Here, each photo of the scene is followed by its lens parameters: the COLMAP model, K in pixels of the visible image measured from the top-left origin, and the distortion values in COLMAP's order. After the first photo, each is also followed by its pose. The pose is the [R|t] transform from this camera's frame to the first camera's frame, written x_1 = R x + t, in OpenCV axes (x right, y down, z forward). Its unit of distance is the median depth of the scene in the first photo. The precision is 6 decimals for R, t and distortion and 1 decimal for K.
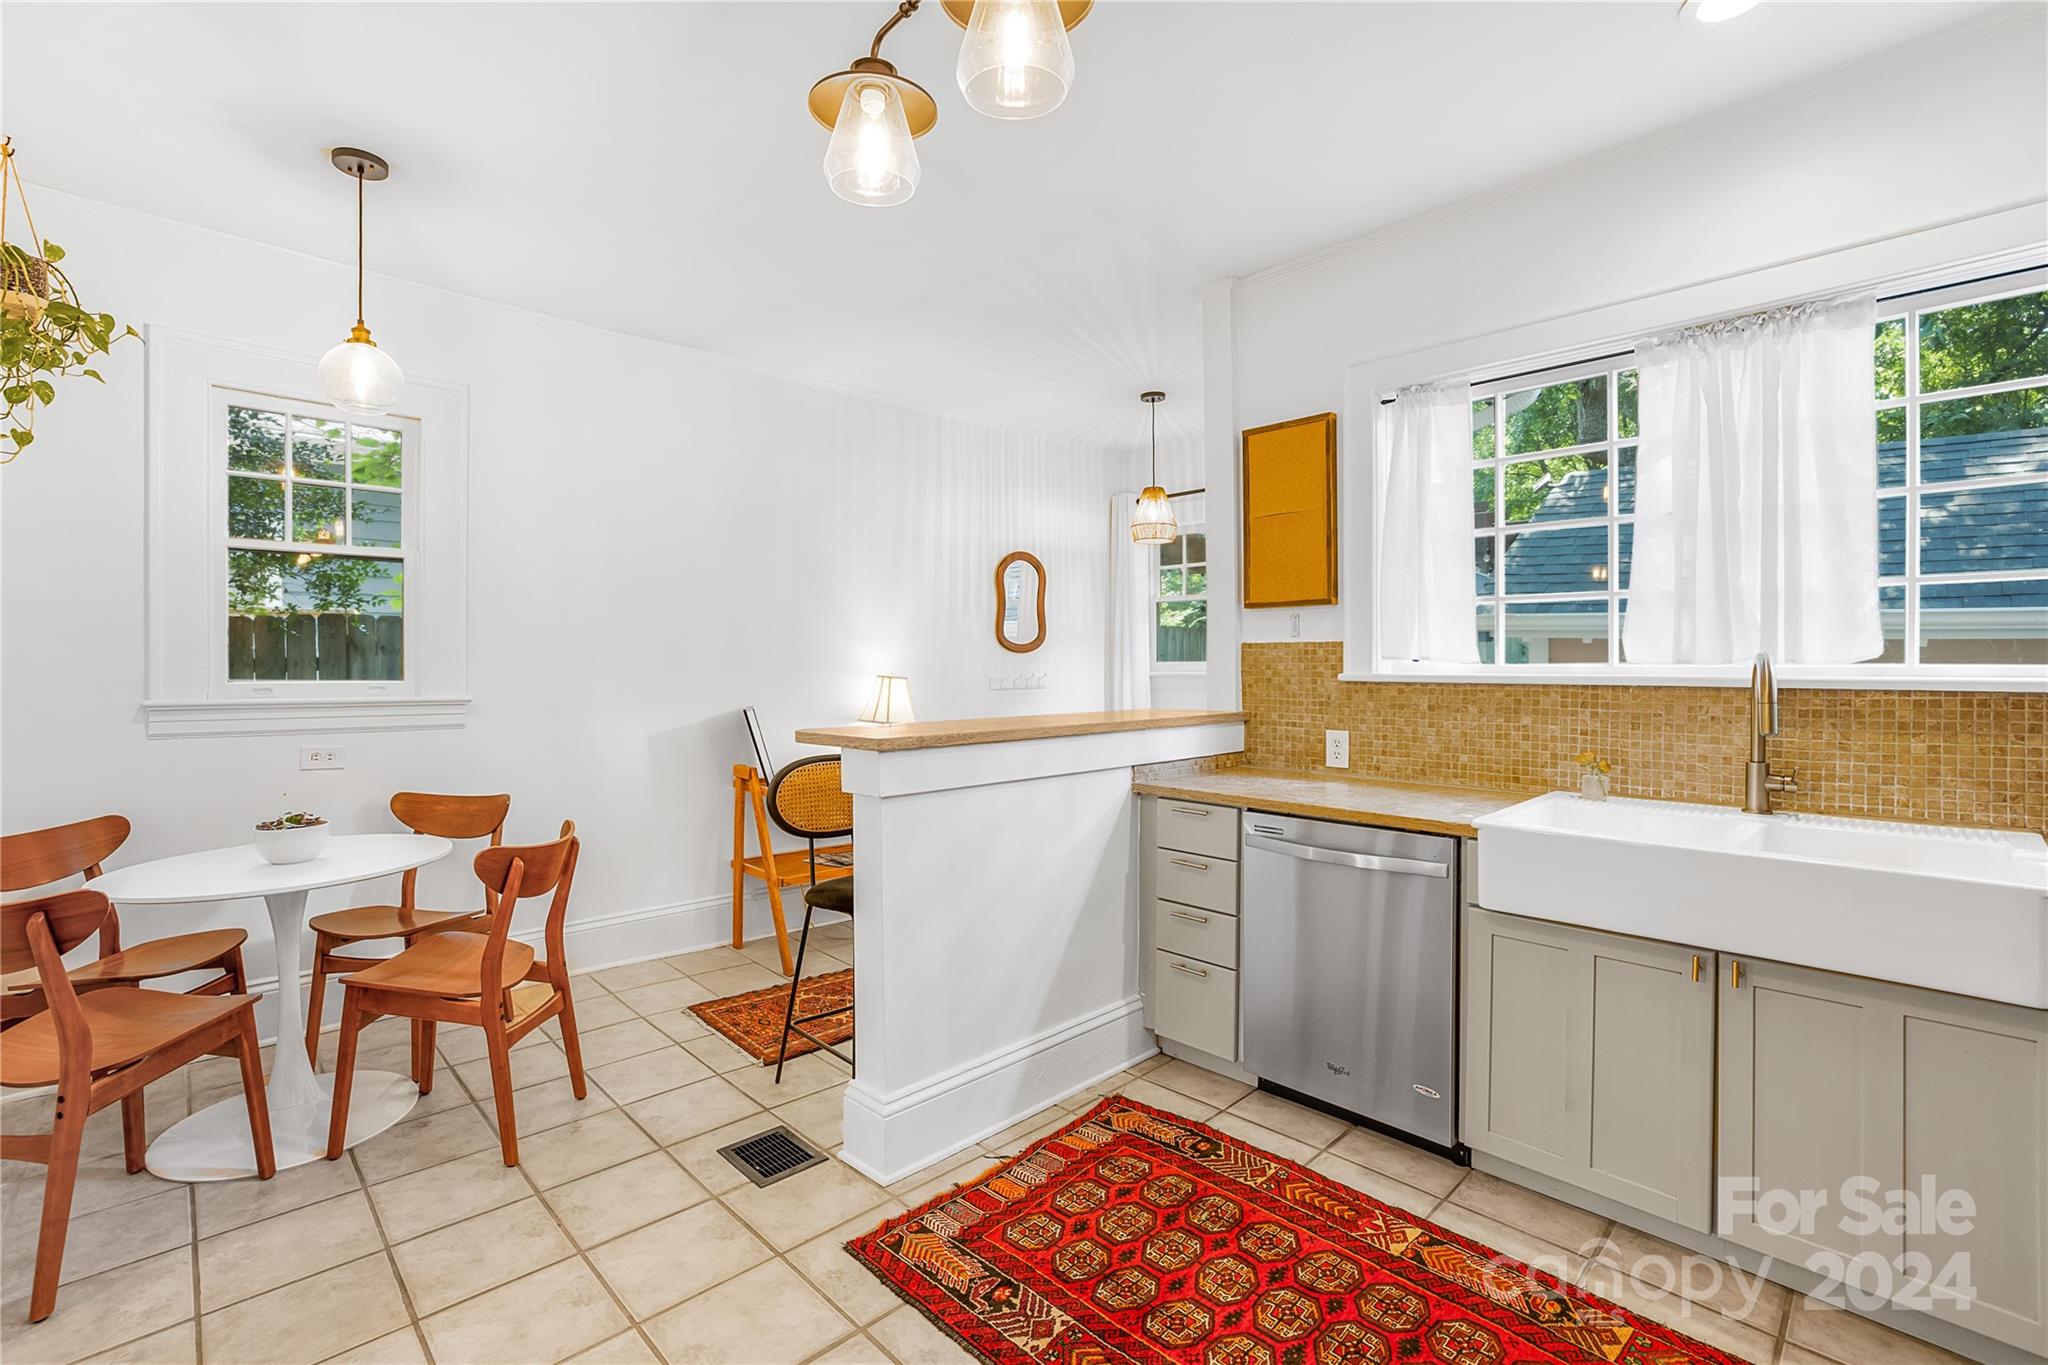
lens RADIAL K [[912.0, 0, 1013.7], [0, 912.0, 665.0], [0, 0, 1]] dist [-0.034429, 0.013220]
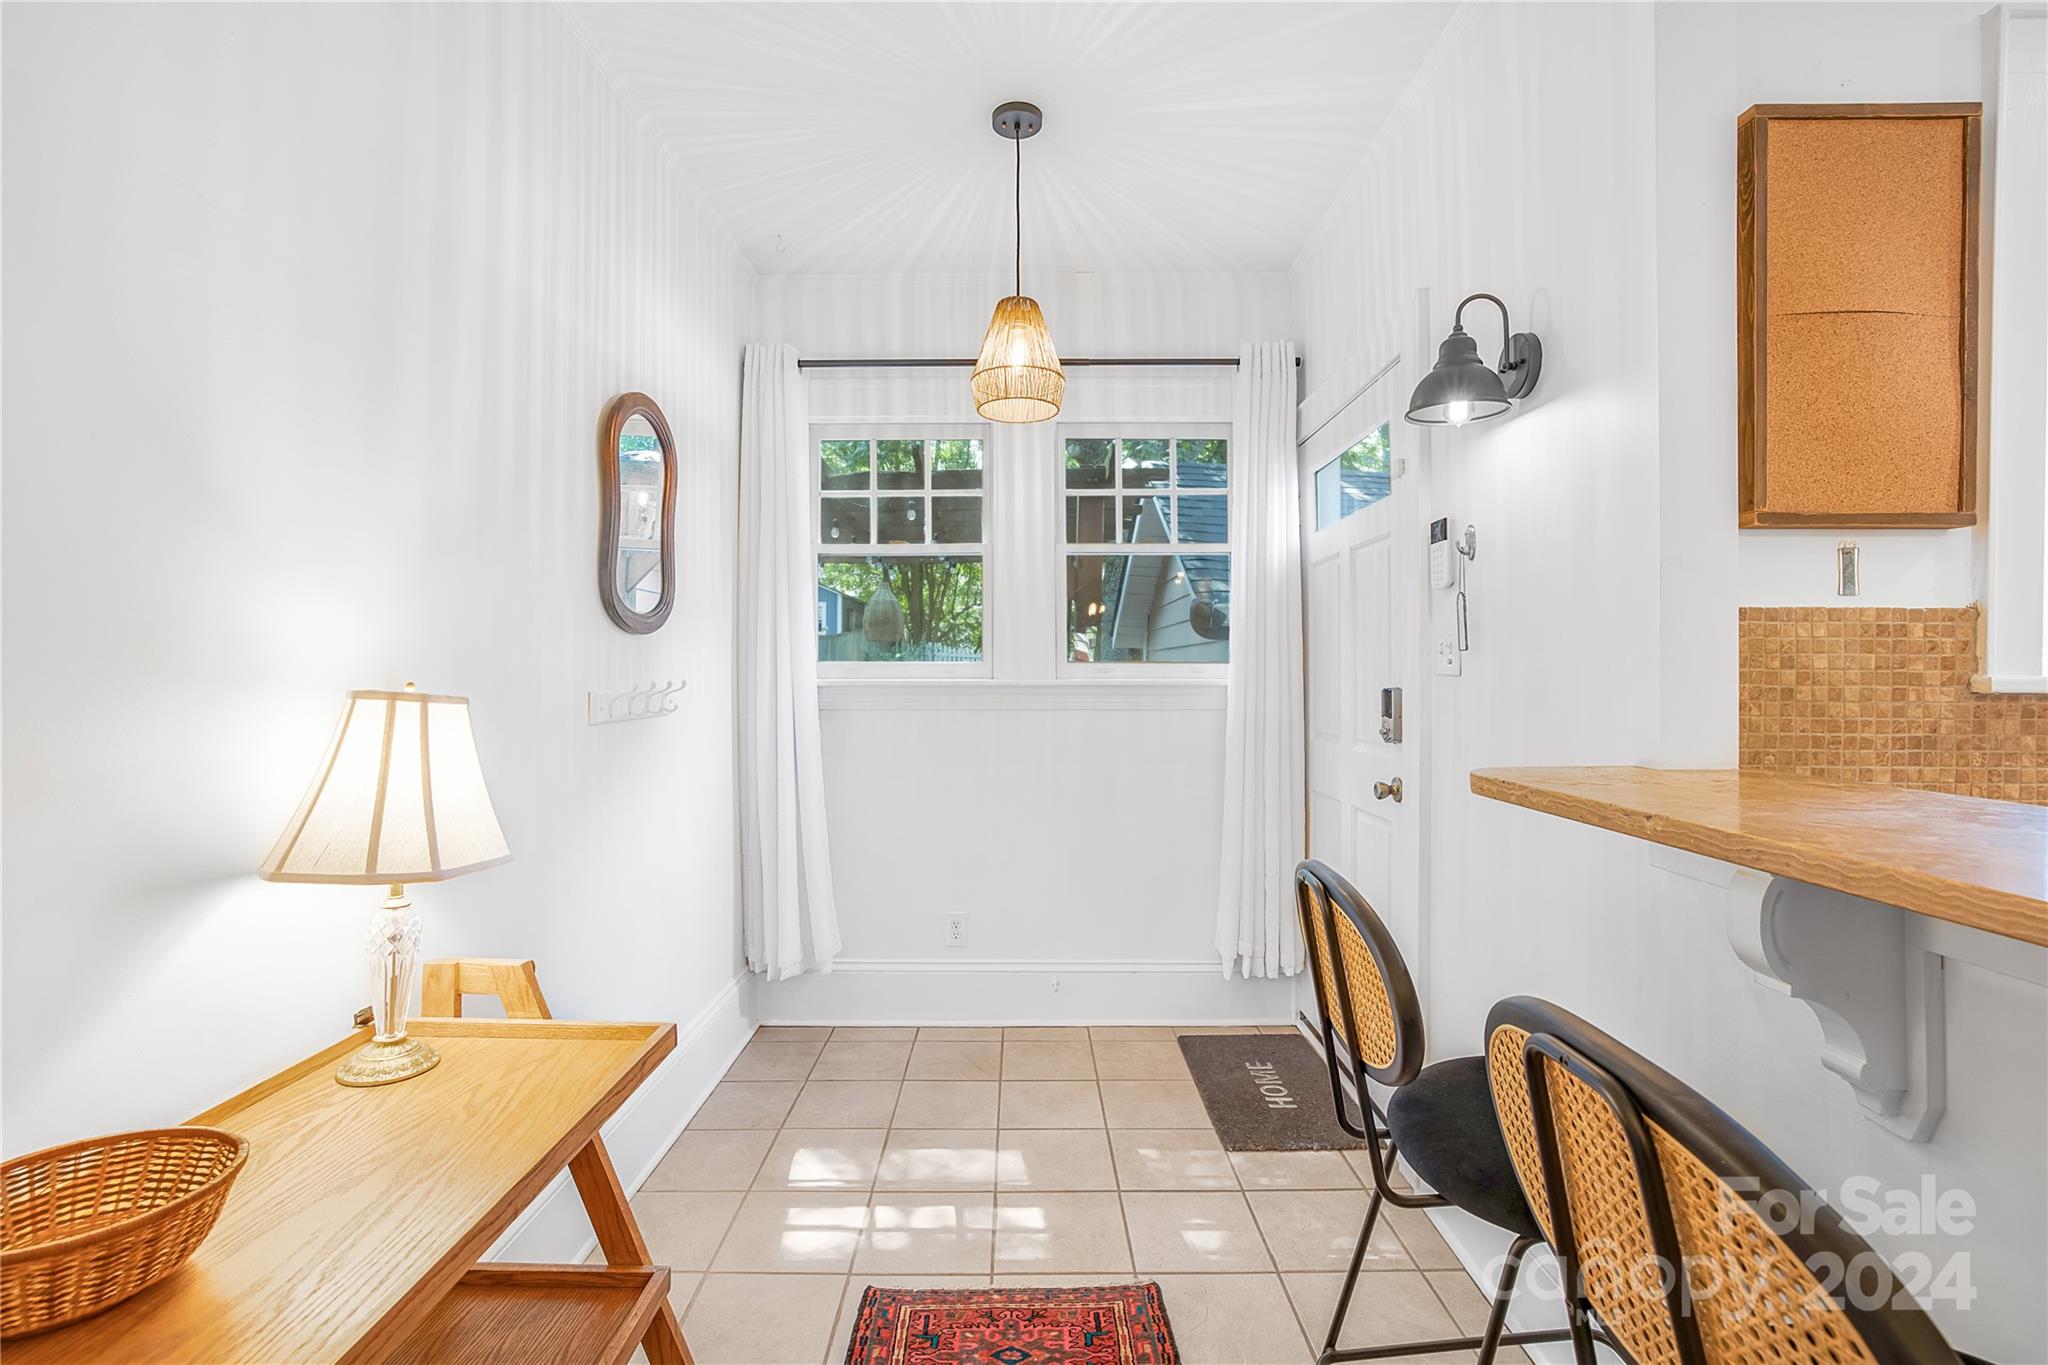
lens RADIAL K [[912.0, 0, 1000.6], [0, 912.0, 672.1], [0, 0, 1]] dist [-0.034429, 0.013220]
pose [[0.693864, 0.005984, 0.720081, -0.374057], [-0.002333, 0.999979, -0.006061, 0.013134], [-0.720102, 0.002526, 0.693864, 1.252405]]
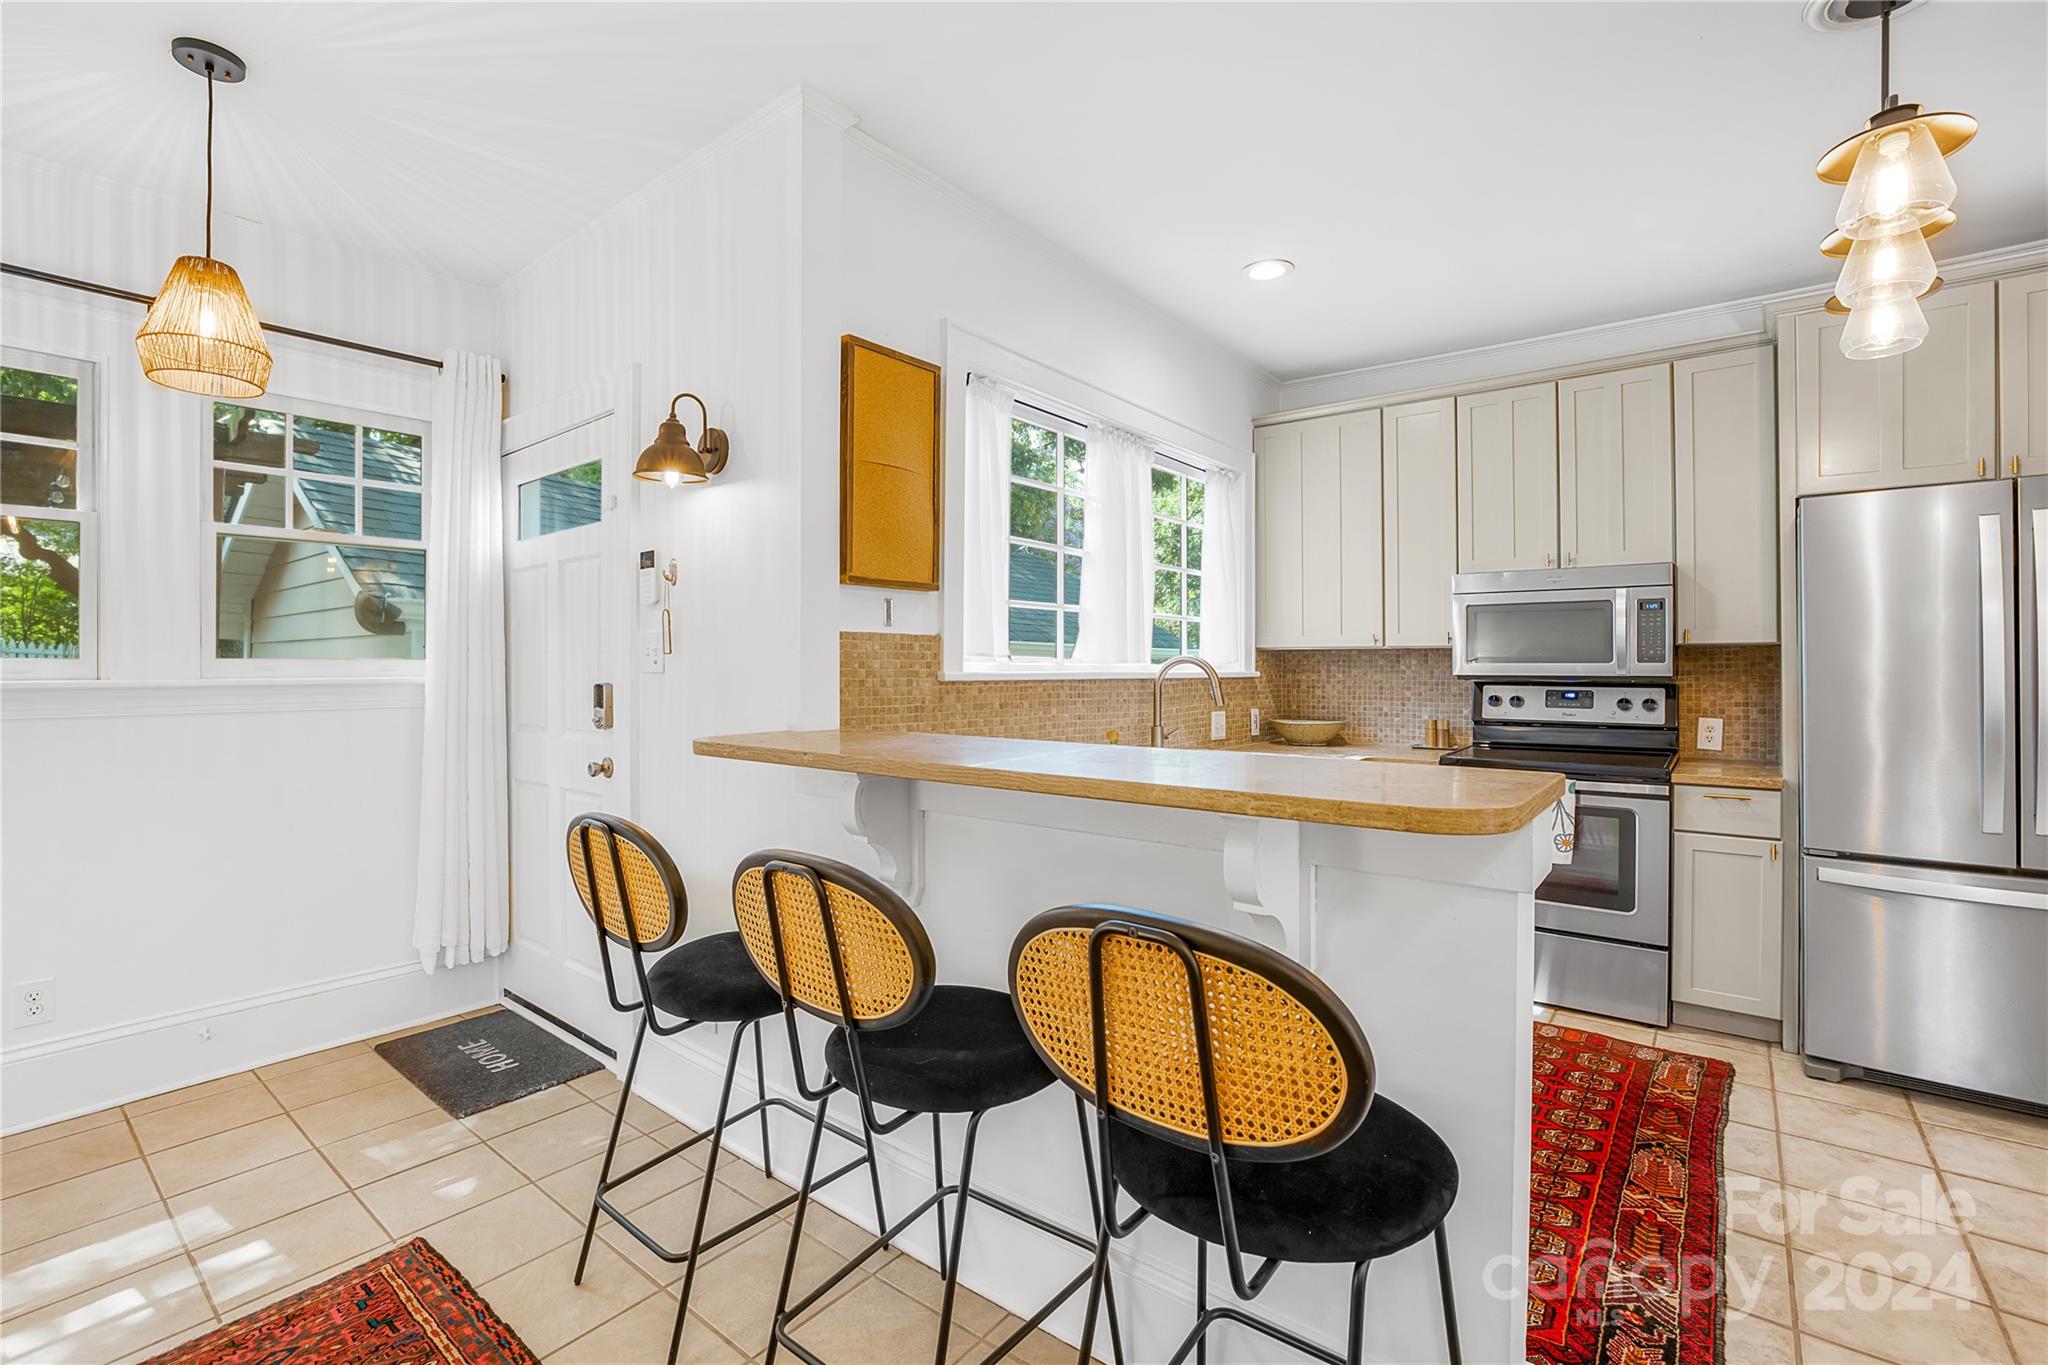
lens RADIAL K [[912.0, 0, 1026.4], [0, 912.0, 664.9], [0, 0, 1]] dist [-0.034429, 0.013220]
pose [[-0.144192, 0.007118, 0.989524, -0.610350], [0.004973, 0.999967, -0.006469, 0.010019], [-0.989537, 0.003988, -0.144222, 1.252885]]
